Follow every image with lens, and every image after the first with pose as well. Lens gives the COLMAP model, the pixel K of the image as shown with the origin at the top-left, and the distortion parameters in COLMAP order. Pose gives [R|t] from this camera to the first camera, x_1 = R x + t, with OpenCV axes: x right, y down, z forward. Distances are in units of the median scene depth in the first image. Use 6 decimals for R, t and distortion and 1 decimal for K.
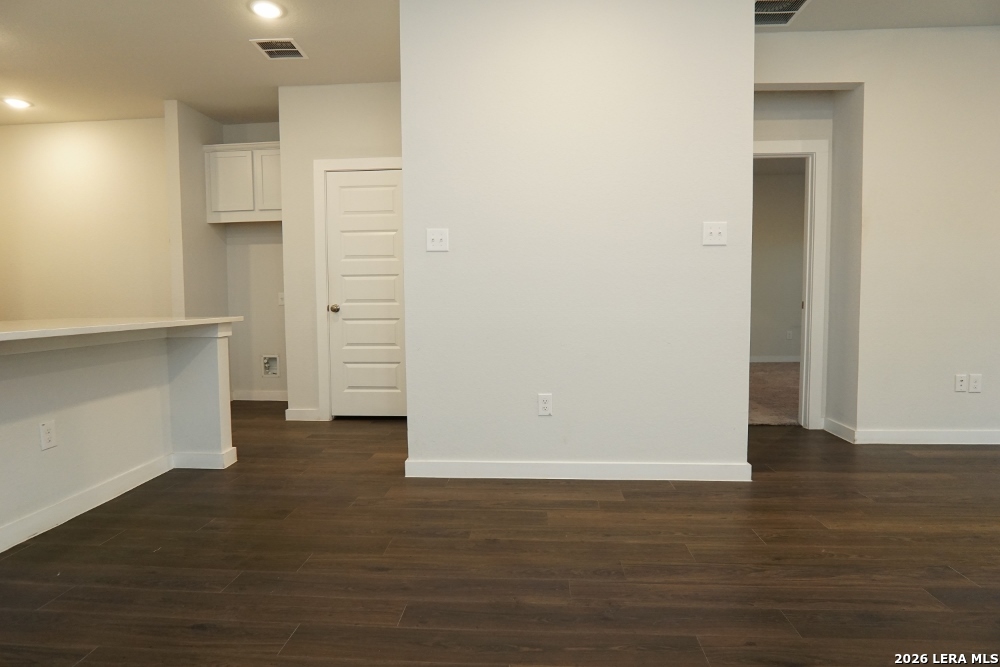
lens RADIAL K [[532.1, 0, 500.7], [0, 532.1, 329.9], [0, 0, 1]] dist [-0.039333, 0.012771]
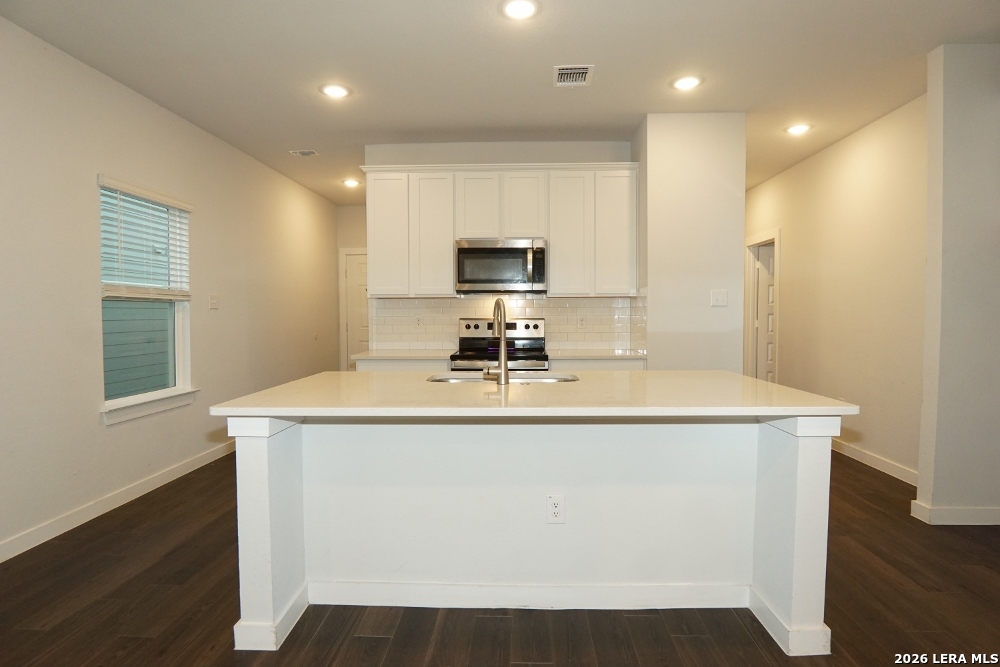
lens RADIAL K [[532.1, 0, 500.7], [0, 532.1, 329.9], [0, 0, 1]] dist [-0.039333, 0.012771]
pose [[0.023535, 0.040377, -0.998907, 0.031339], [-0.056787, 0.997625, 0.038988, -0.080880], [0.998109, 0.055807, 0.025772, 0.474040]]
